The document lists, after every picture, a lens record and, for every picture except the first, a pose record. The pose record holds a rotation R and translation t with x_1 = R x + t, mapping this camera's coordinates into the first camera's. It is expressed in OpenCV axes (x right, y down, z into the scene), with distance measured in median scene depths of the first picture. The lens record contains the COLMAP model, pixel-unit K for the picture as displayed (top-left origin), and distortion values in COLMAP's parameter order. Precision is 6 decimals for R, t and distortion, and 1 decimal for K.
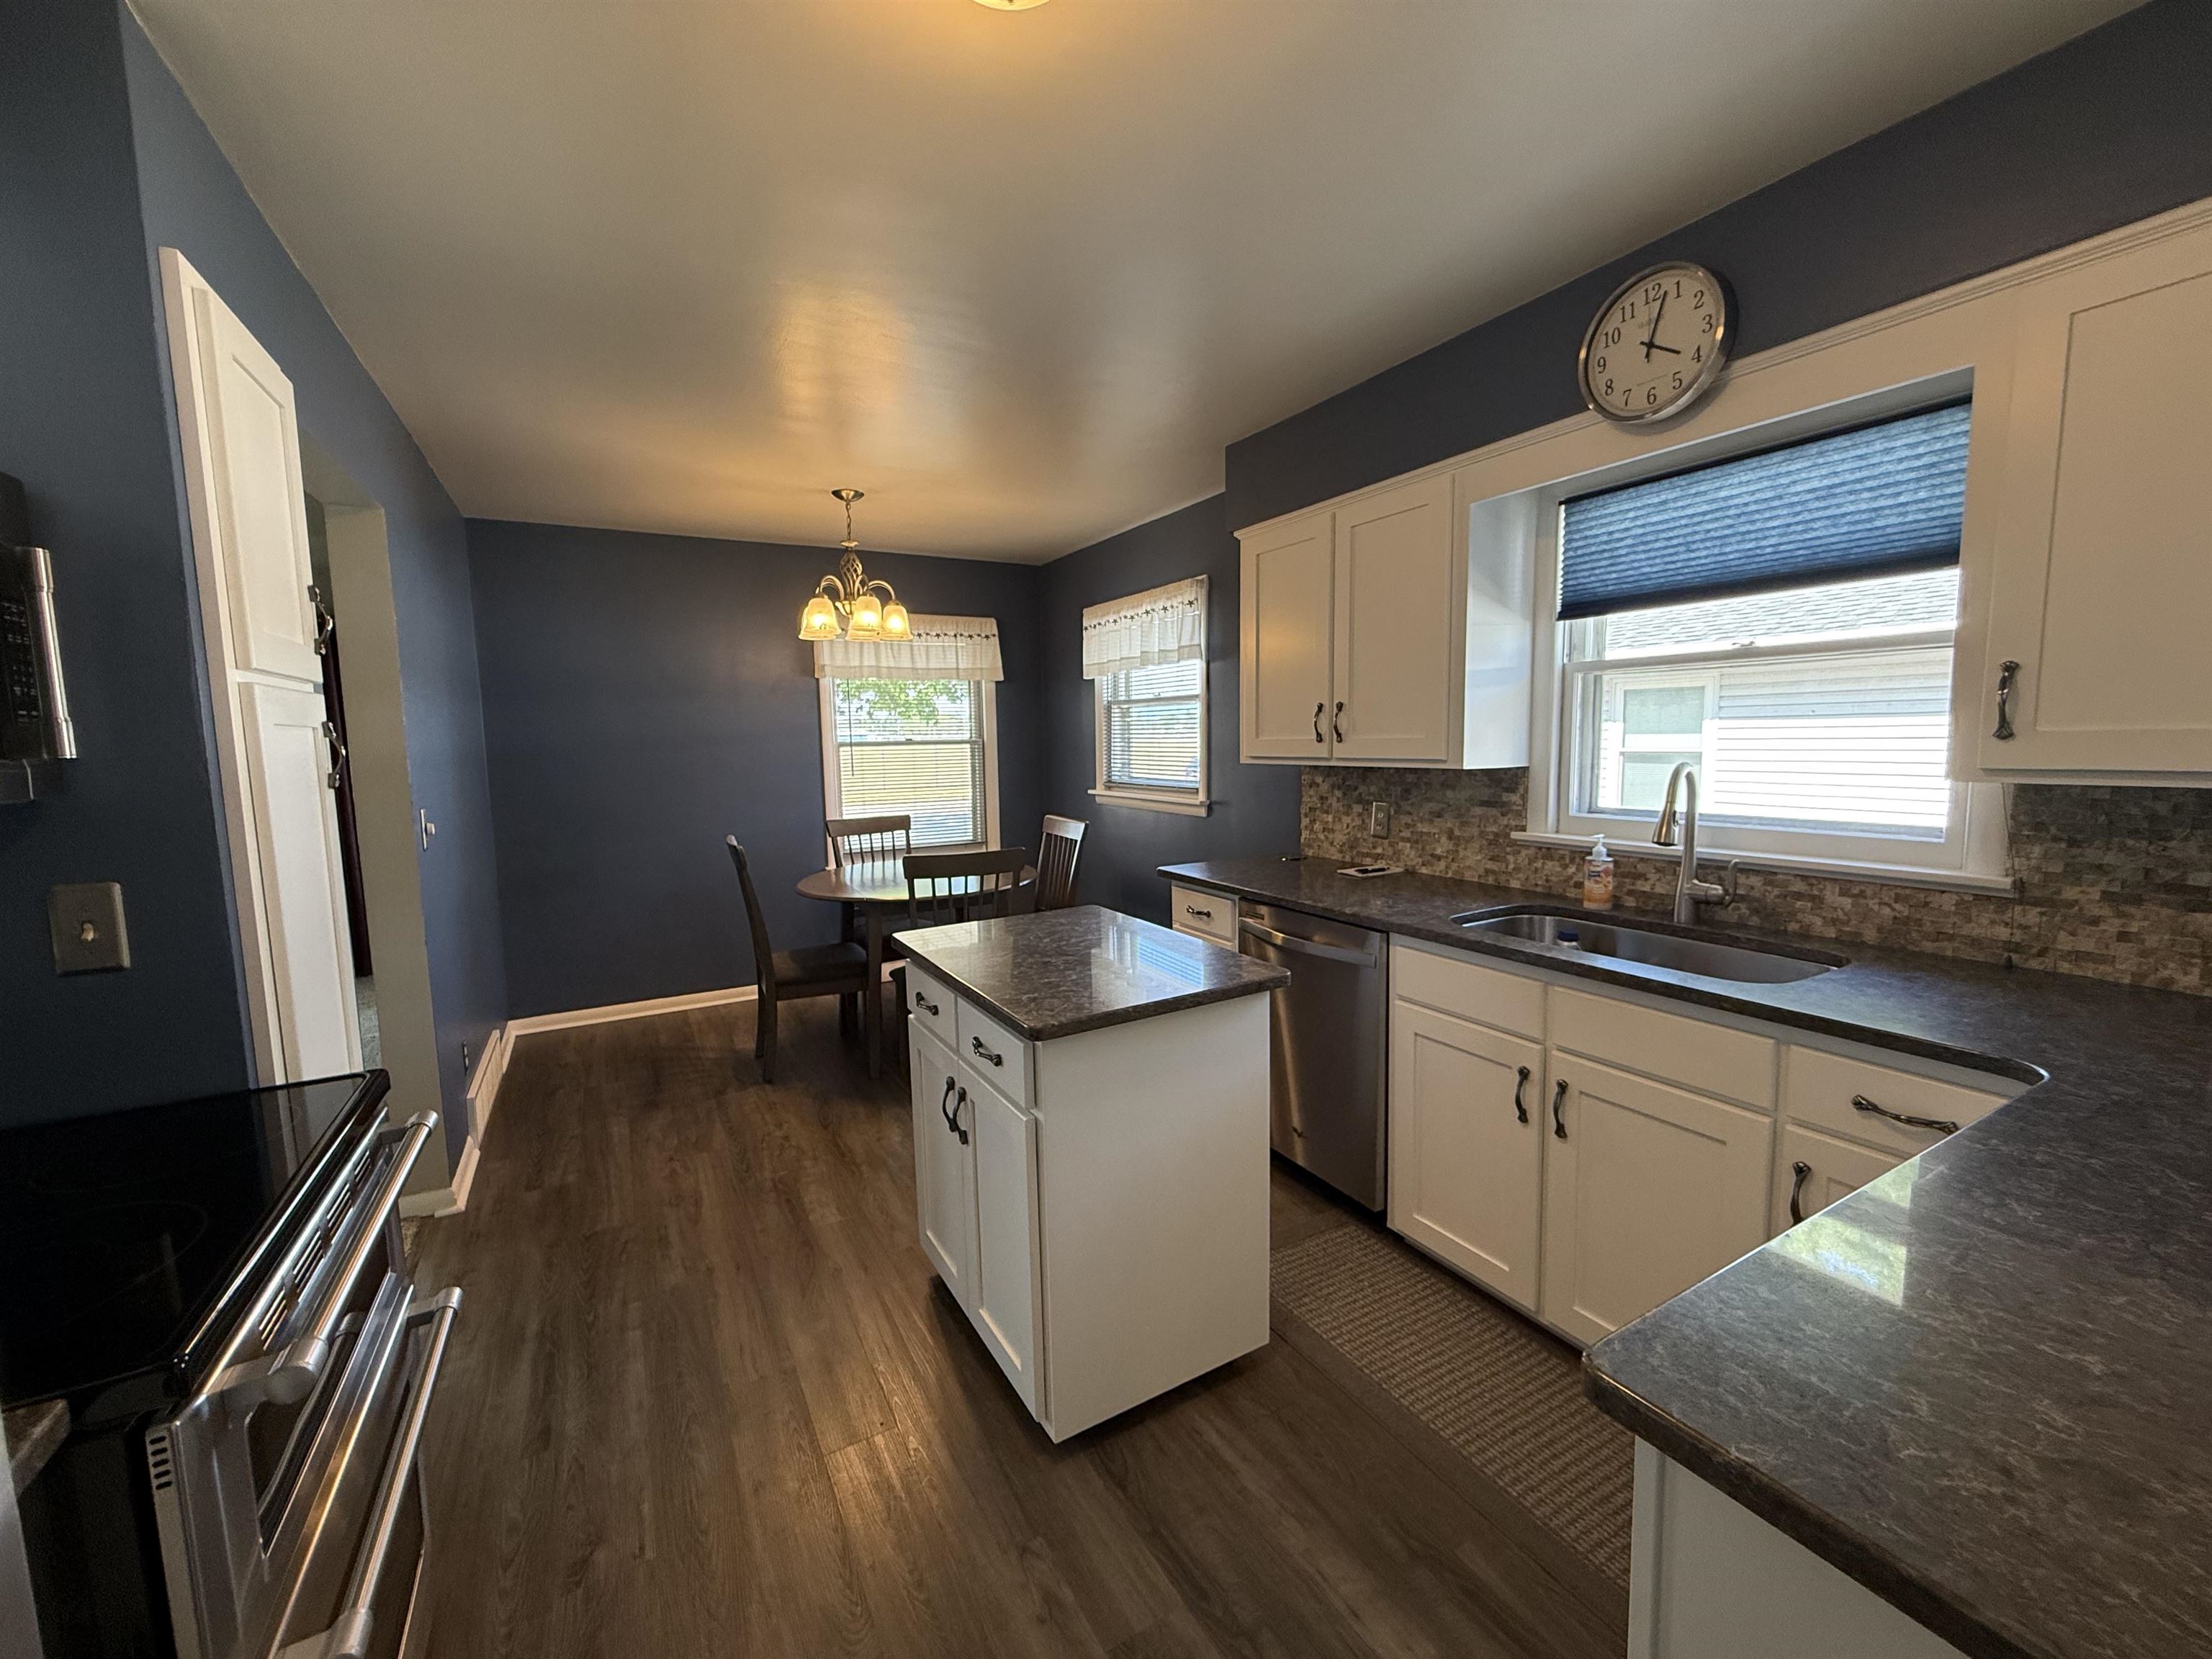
lens RADIAL K [[878.7, 0, 1092.3], [0, 878.7, 832.8], [0, 0, 1]] dist [0.002665, 0.000431]
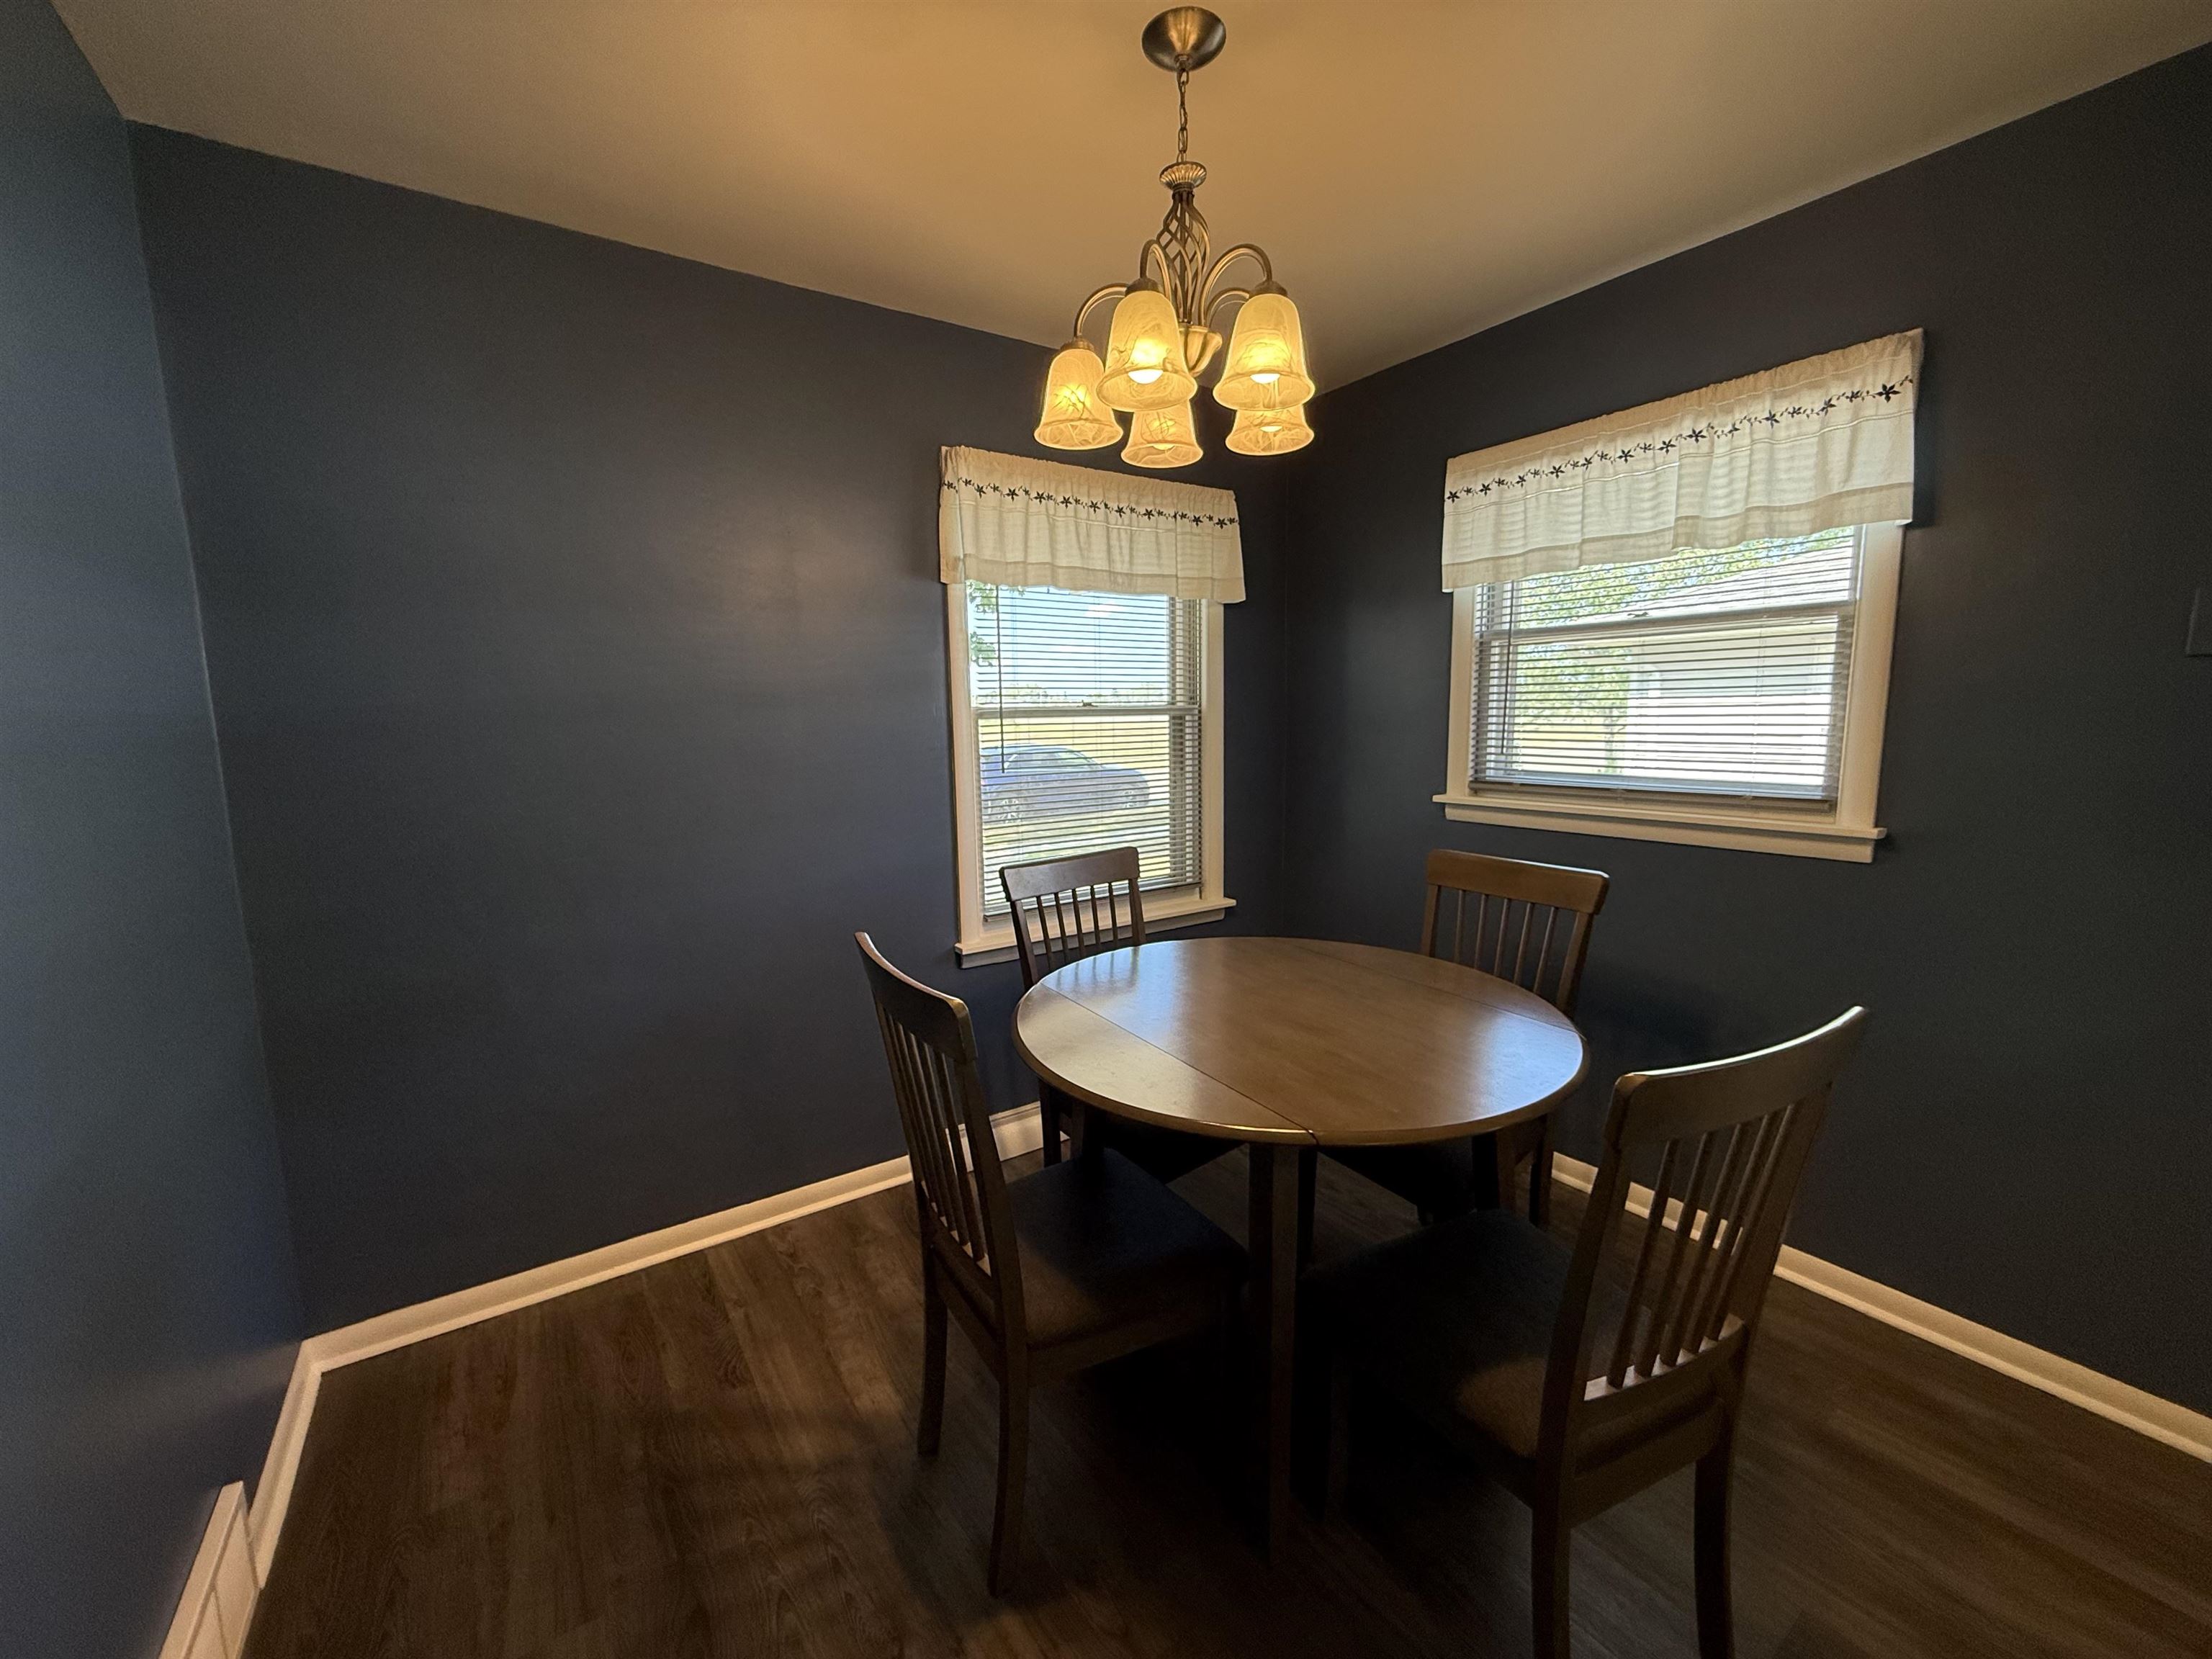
lens RADIAL K [[878.7, 0, 1101.0], [0, 878.7, 835.8], [0, 0, 1]] dist [0.002665, 0.000431]
pose [[0.995823, -0.013477, 0.090306, -0.269501], [0.010740, 0.999470, 0.030728, -0.043254], [-0.090672, -0.029629, 0.995440, 0.474435]]
